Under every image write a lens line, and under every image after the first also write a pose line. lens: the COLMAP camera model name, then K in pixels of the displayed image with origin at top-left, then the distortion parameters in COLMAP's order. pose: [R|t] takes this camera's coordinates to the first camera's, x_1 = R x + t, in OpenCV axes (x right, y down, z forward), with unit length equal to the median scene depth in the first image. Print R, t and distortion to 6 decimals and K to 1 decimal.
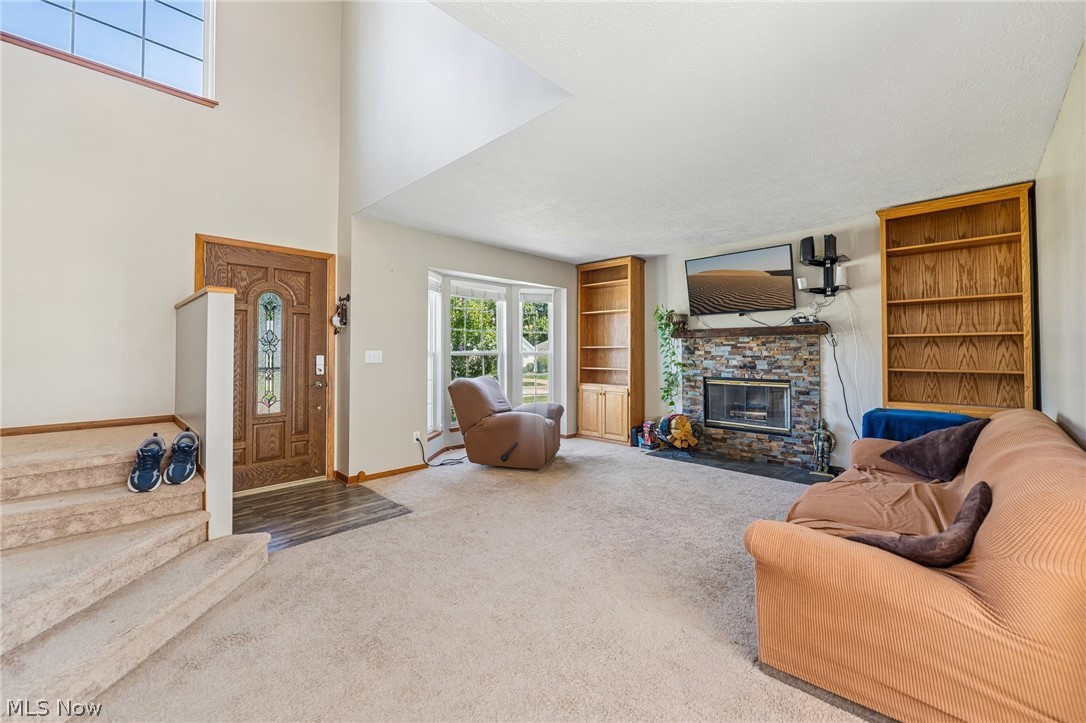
lens RADIAL K [[435.2, 0, 550.6], [0, 435.2, 343.5], [0, 0, 1]] dist [-0.000973, 0.000104]
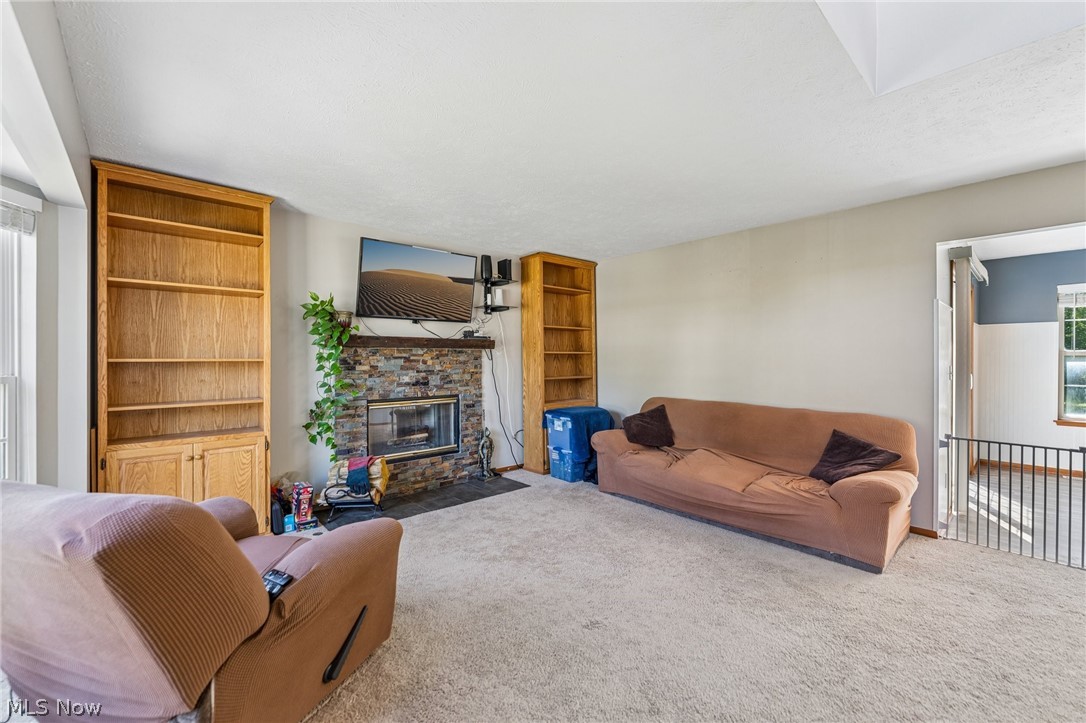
lens RADIAL K [[435.2, 0, 549.0], [0, 435.2, 362.0], [0, 0, 1]] dist [-0.000973, 0.000104]
pose [[0.083713, -0.008258, 0.996456, -0.392747], [-0.019399, 0.999763, 0.009915, -0.002316], [-0.996301, -0.020161, 0.083533, 0.694223]]
